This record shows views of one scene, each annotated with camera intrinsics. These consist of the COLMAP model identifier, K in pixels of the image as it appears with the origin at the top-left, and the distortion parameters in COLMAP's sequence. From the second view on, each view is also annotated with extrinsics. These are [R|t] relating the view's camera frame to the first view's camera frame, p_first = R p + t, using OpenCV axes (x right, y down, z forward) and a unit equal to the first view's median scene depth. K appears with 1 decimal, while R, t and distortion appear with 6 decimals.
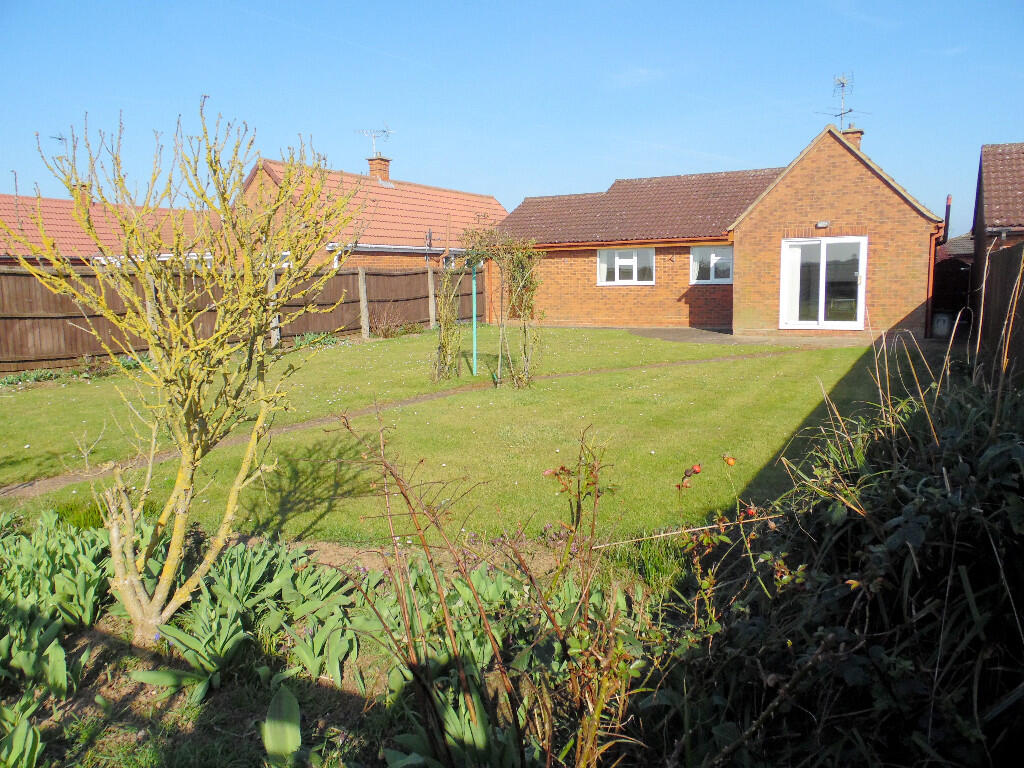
lens RADIAL K [[771.3, 0, 512.0], [0, 771.3, 384.0], [0, 0, 1]] dist [-0.047383, 0.096762]
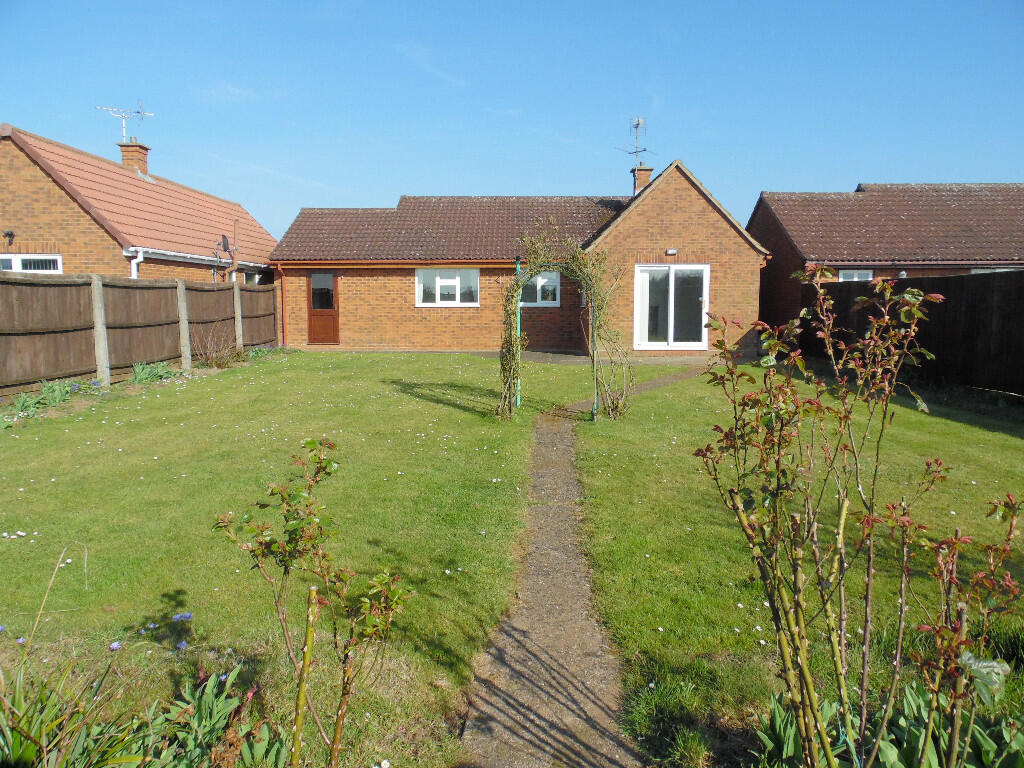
lens RADIAL K [[771.3, 0, 512.0], [0, 771.3, 384.0], [0, 0, 1]] dist [-0.047383, 0.096762]
pose [[0.881984, -0.033113, 0.470114, -0.277648], [0.048232, 0.998633, -0.020147, -0.012310], [-0.468804, 0.040444, 0.882376, 0.153827]]
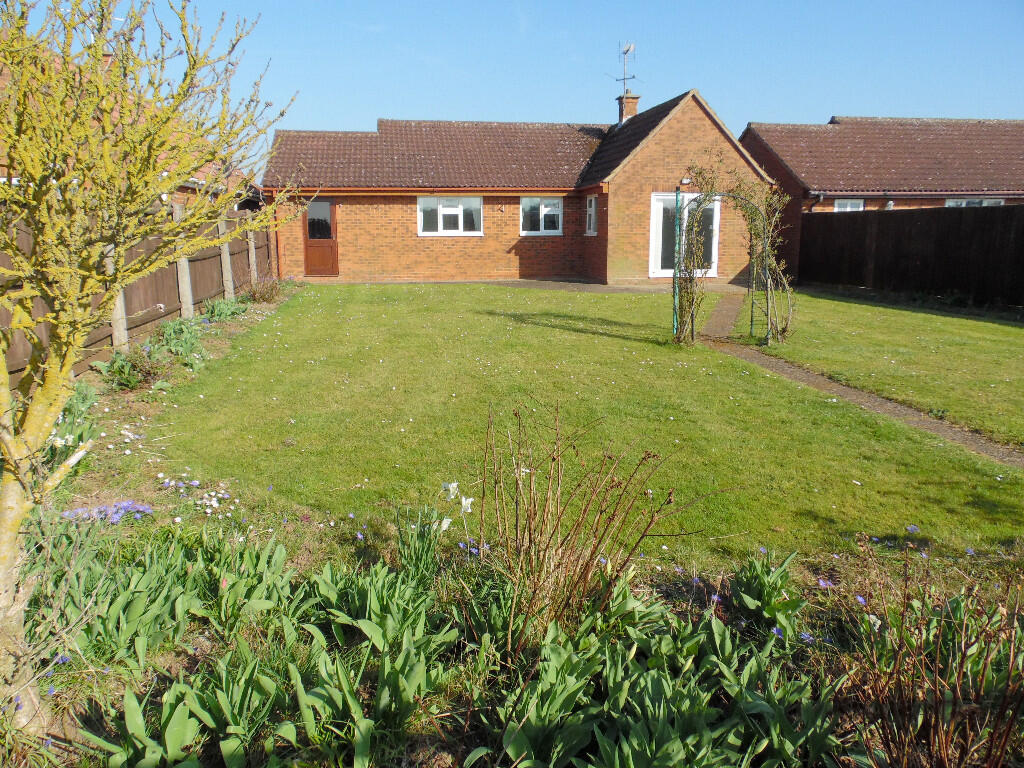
lens RADIAL K [[771.3, 0, 512.0], [0, 771.3, 384.0], [0, 0, 1]] dist [-0.047383, 0.096762]
pose [[0.788322, -0.106935, 0.605899, -0.451820], [0.072158, 0.994053, 0.081557, -0.024773], [-0.611017, -0.020573, 0.791350, 0.254601]]
